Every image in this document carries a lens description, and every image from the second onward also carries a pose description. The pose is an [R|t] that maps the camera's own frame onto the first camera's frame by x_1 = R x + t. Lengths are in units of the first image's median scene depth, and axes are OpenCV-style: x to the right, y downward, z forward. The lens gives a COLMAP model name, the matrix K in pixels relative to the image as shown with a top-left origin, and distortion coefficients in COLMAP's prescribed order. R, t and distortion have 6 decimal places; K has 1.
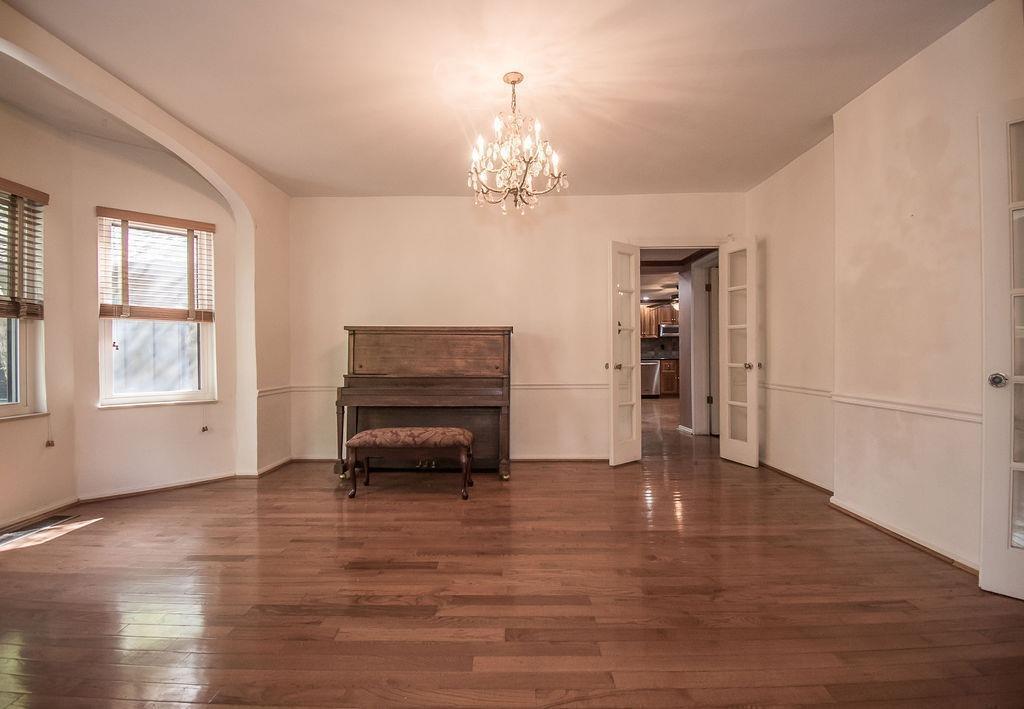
lens RADIAL K [[469.7, 0, 512.0], [0, 469.7, 354.5], [0, 0, 1]] dist [-0.003056, -0.000530]
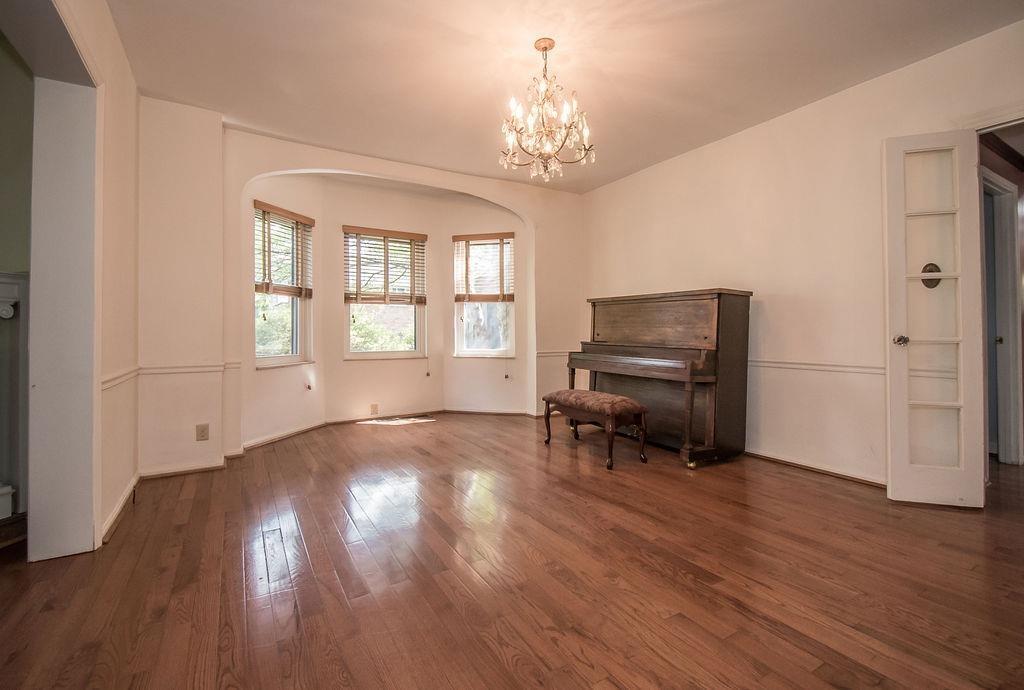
lens RADIAL K [[455.2, 0, 513.6], [0, 455.2, 329.1], [0, 0, 1]] dist [-0.000936, -0.000462]
pose [[0.525054, 0.000339, -0.851069, 0.535752], [-0.002276, 0.999997, -0.001007, 0.014878], [0.851066, 0.002466, 0.525053, 0.288810]]
